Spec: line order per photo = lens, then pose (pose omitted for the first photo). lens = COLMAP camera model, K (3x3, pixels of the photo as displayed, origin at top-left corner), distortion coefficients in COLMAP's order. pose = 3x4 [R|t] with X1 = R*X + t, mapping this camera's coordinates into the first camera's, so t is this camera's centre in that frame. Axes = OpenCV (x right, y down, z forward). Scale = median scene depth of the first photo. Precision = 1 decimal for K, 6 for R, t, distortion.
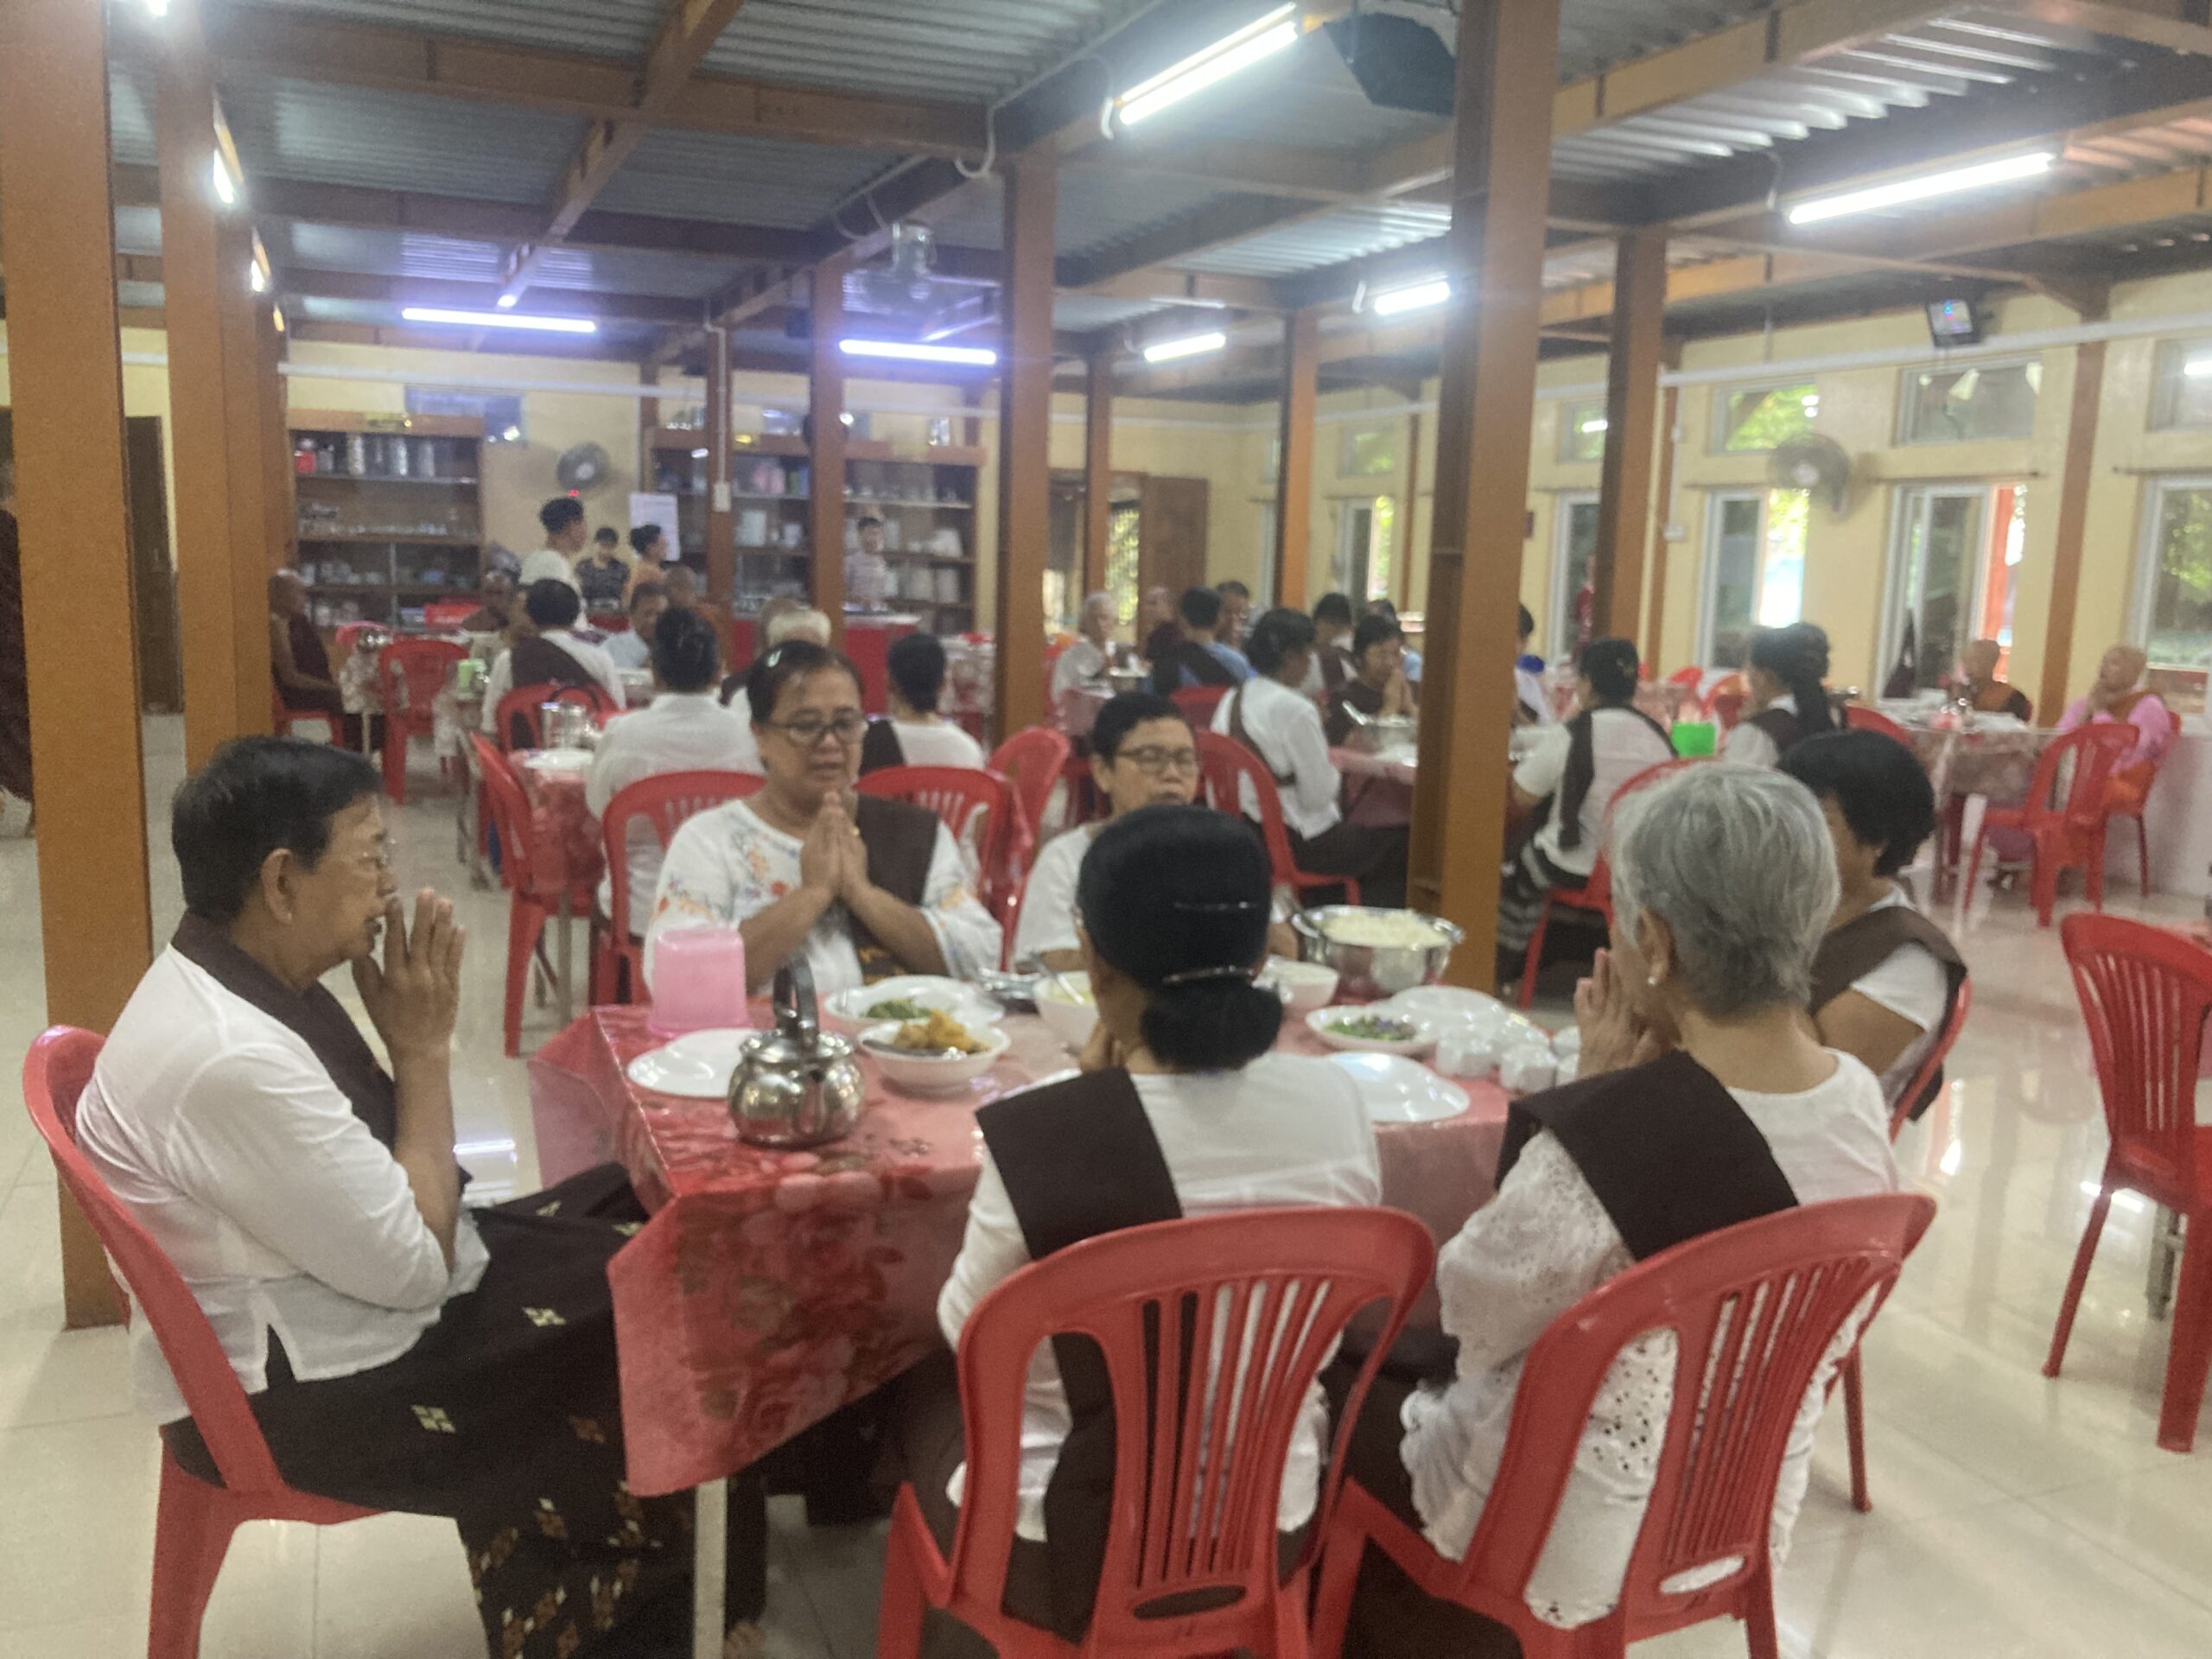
lens RADIAL K [[1808.3, 0, 1106.0], [0, 1808.3, 829.5], [0, 0, 1]] dist [0.049614, -0.003348]
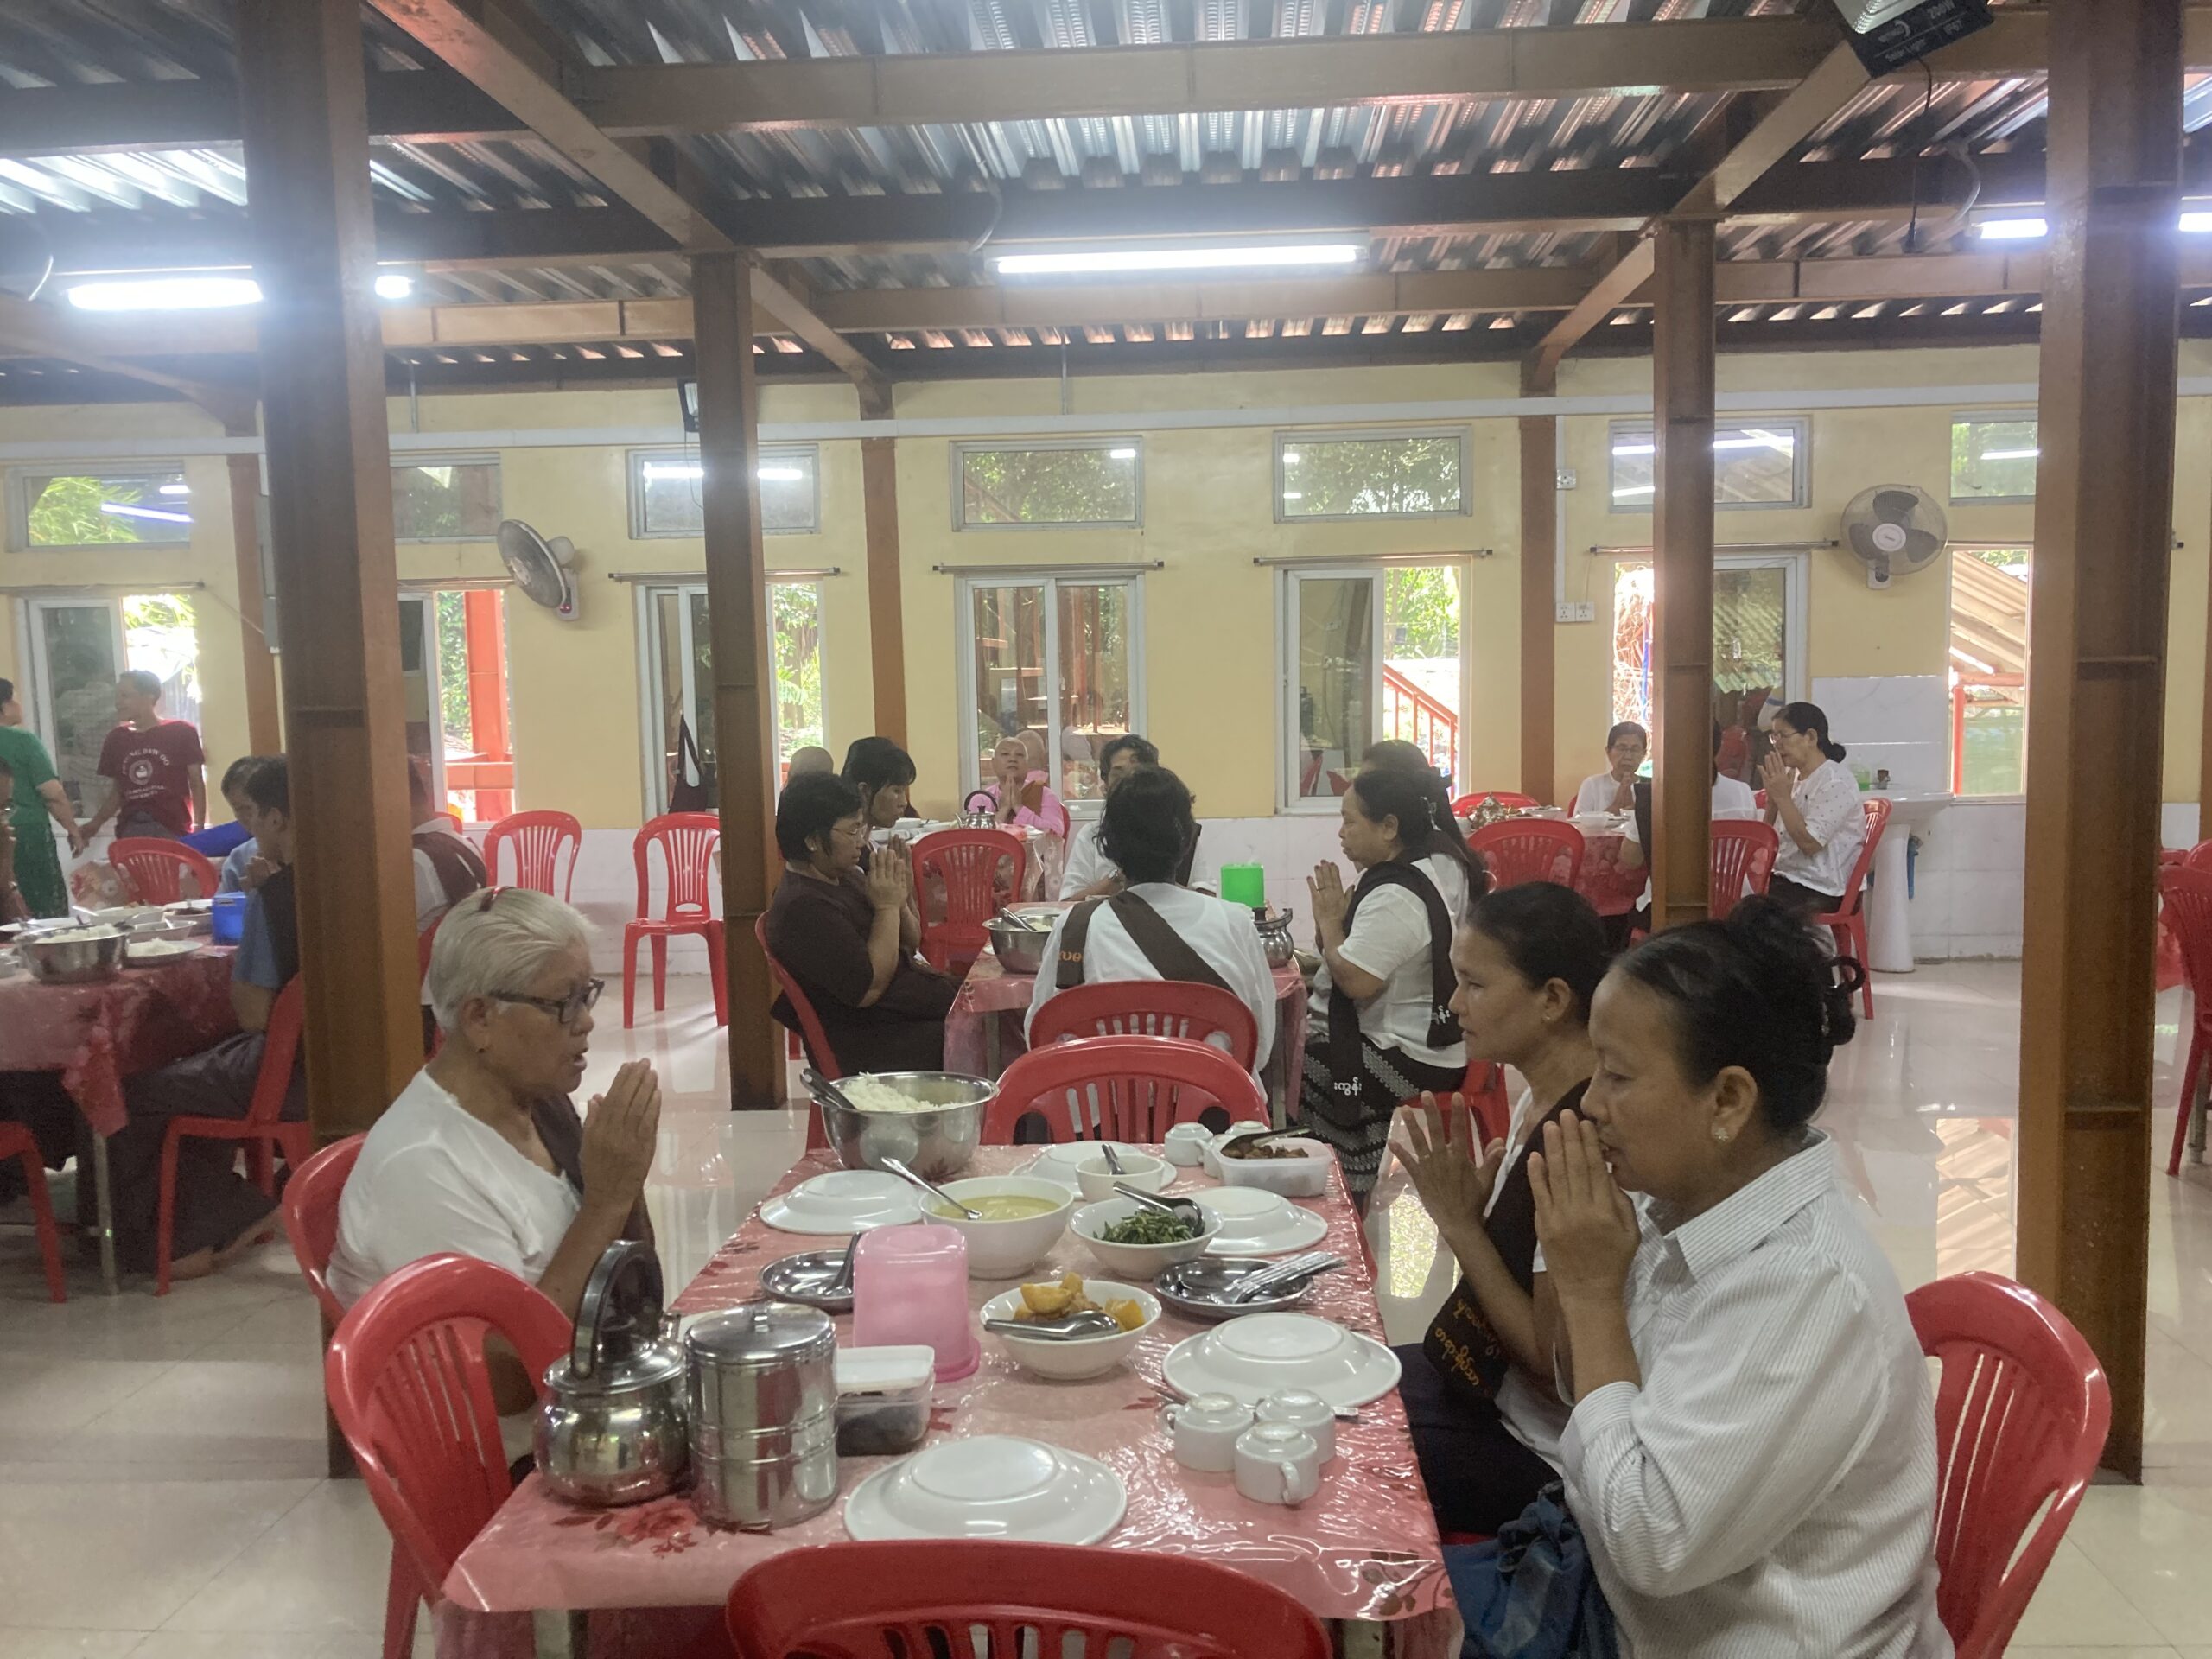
lens RADIAL K [[1808.3, 0, 1106.0], [0, 1808.3, 829.5], [0, 0, 1]] dist [0.049614, -0.003348]
pose [[0.433883, -0.132907, 0.891112, -0.307982], [0.183319, 0.981393, 0.057114, -0.094383], [-0.882122, 0.138577, 0.450174, 0.491561]]
